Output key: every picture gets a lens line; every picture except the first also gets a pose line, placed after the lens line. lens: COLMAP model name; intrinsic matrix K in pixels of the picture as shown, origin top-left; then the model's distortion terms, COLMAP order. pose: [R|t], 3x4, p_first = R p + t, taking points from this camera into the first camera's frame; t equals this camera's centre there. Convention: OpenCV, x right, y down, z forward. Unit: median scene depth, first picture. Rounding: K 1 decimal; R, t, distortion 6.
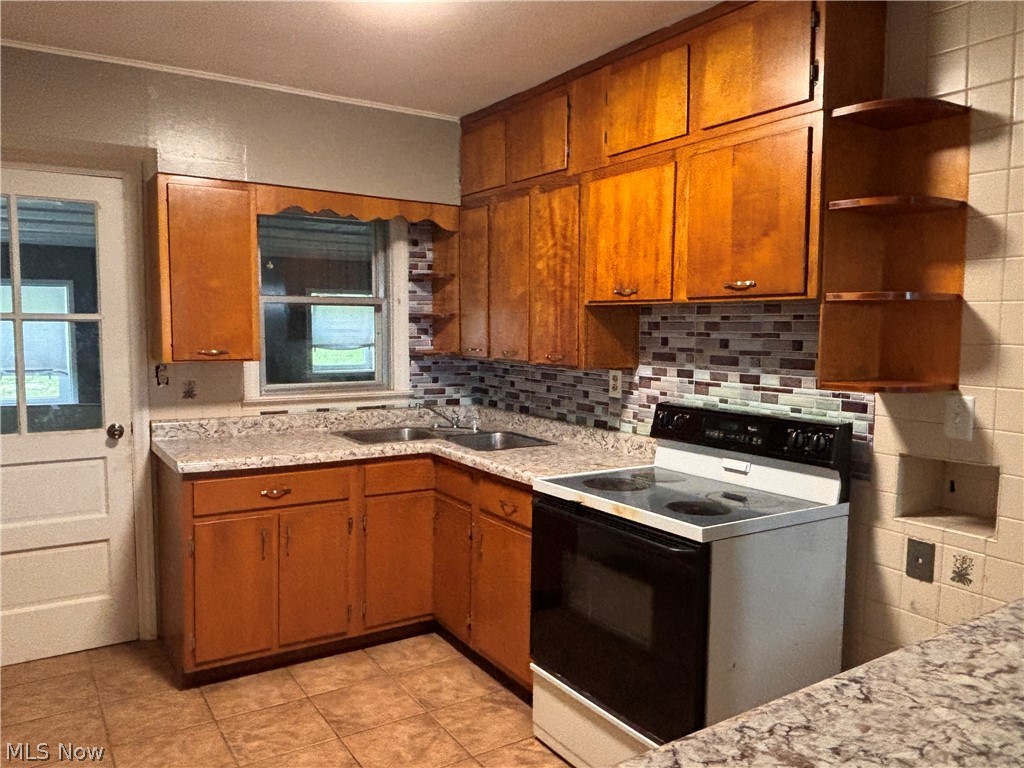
lens RADIAL K [[755.5, 0, 509.8], [0, 755.5, 379.2], [0, 0, 1]] dist [0.040229, -0.027421]
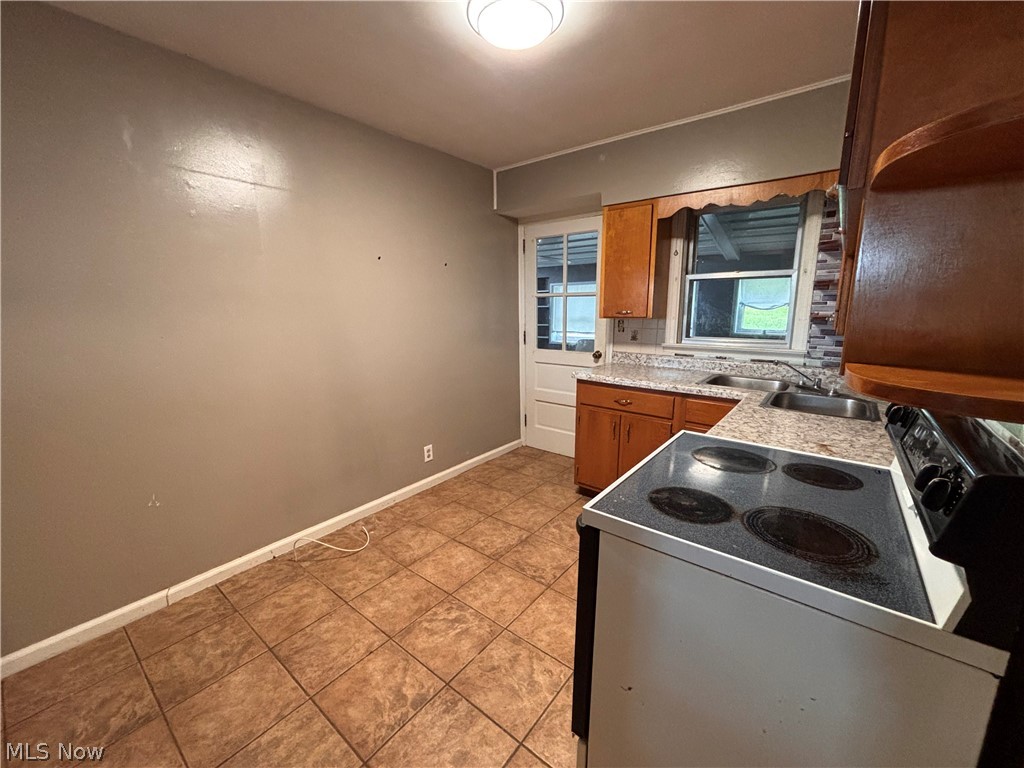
lens RADIAL K [[414.3, 0, 515.3], [0, 414.3, 386.2], [0, 0, 1]] dist [0.000156, 0.002777]
pose [[0.330215, 0.172345, -0.928038, 0.406366], [-0.061852, 0.985027, 0.160921, -0.007646], [0.941877, 0.004262, 0.335931, 0.486763]]
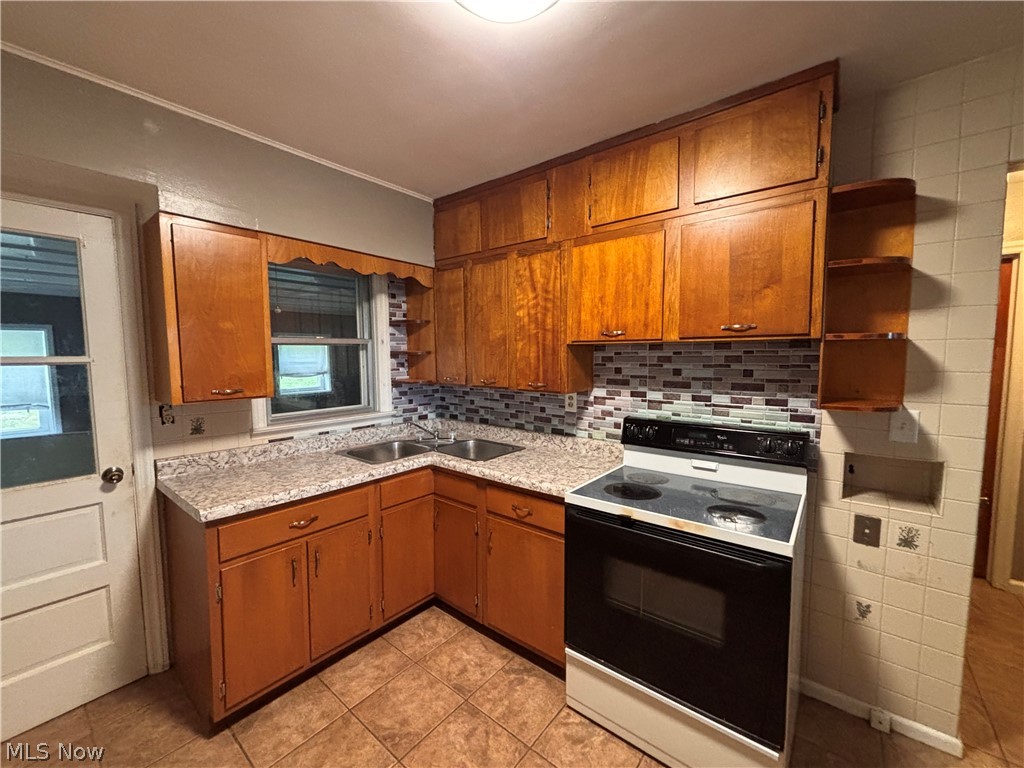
lens RADIAL K [[414.3, 0, 514.7], [0, 414.3, 382.8], [0, 0, 1]] dist [0.000156, 0.002777]
pose [[0.949732, -0.035276, 0.311070, -0.197170], [0.036117, 0.999343, 0.003057, -0.036032], [-0.310974, 0.008332, 0.950382, 0.345200]]
